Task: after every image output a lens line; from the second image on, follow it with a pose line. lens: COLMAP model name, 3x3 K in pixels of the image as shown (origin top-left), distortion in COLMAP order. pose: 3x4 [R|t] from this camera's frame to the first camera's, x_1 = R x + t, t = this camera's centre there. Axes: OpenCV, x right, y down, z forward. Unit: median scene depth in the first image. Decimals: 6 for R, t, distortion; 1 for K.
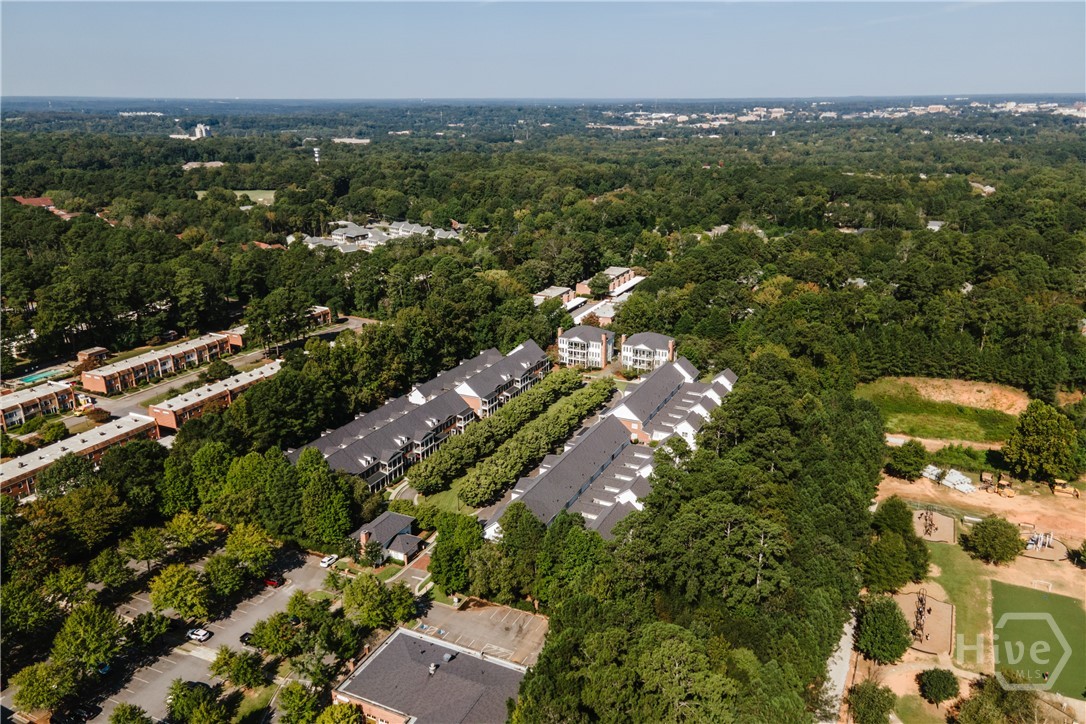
lens RADIAL K [[802.8, 0, 543.0], [0, 802.8, 362.0], [0, 0, 1]] dist [0.006134, 0.004650]
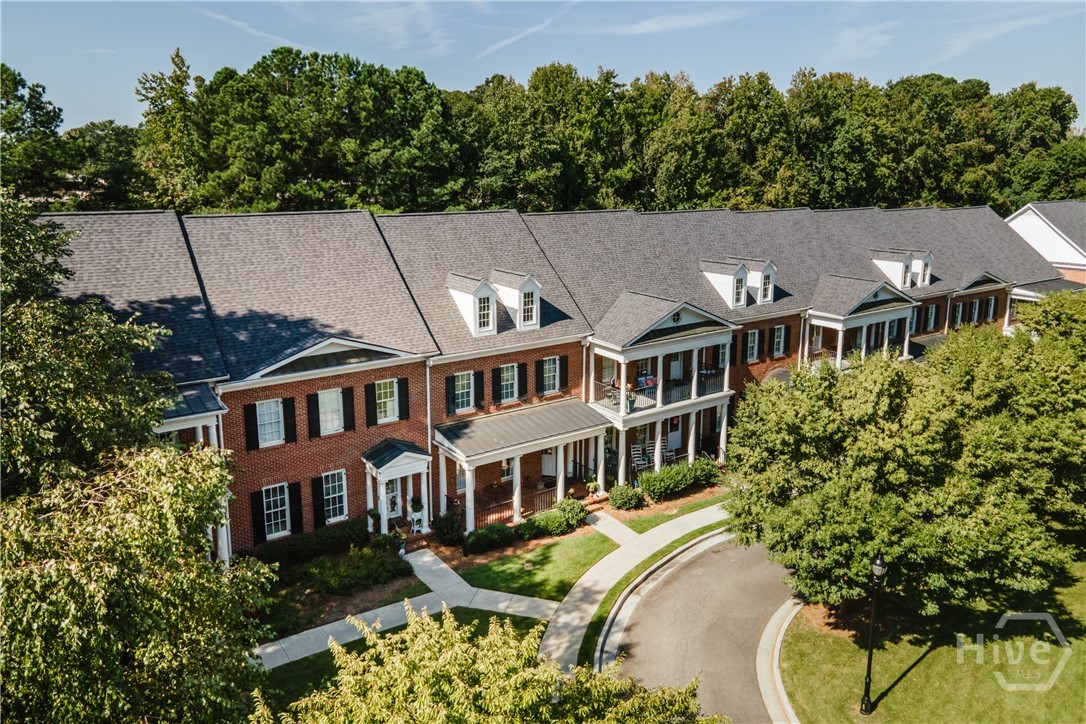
lens RADIAL K [[756.2, 0, 541.6], [0, 756.2, 336.3], [0, 0, 1]] dist [0.004103, 0.007055]
pose [[0.866859, 0.109270, -0.486431, -0.131063], [-0.165417, 0.983453, -0.073868, 0.132650], [0.470311, 0.144497, 0.870591, 0.836545]]
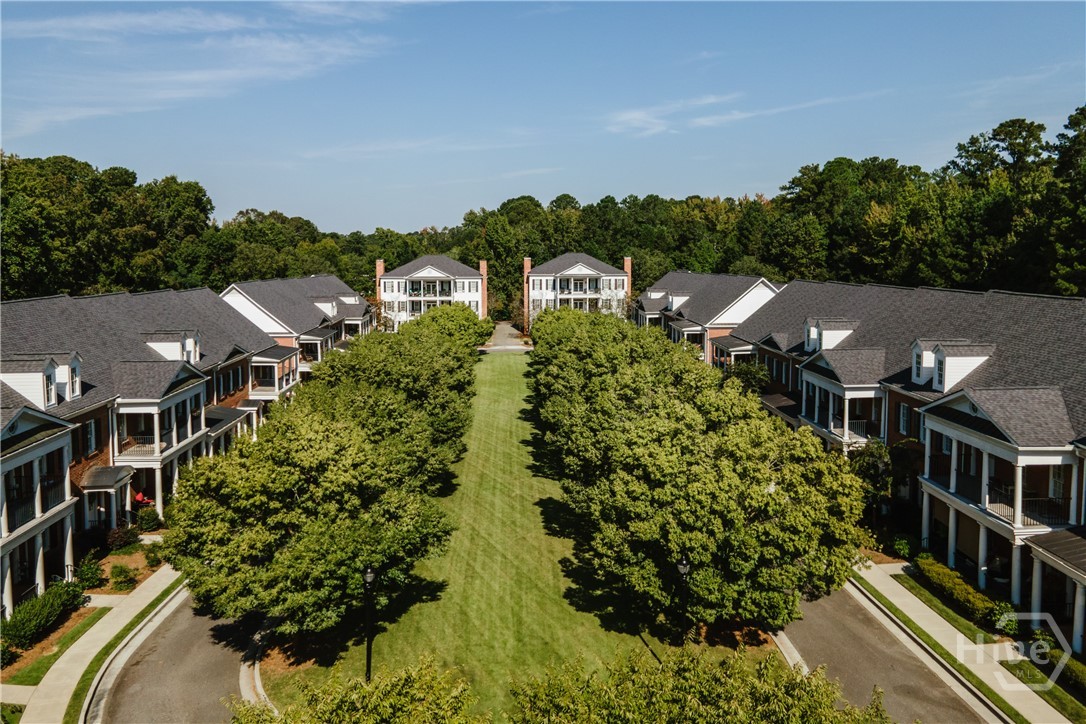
lens RADIAL K [[780.4, 0, 543.0], [0, 780.4, 362.0], [0, 0, 1]] dist [0.002676, 0.001126]
pose [[0.869857, -0.063062, 0.489257, -0.167702], [0.158008, 0.975160, -0.155232, 0.137596], [-0.467315, 0.212336, 0.858214, 0.822117]]
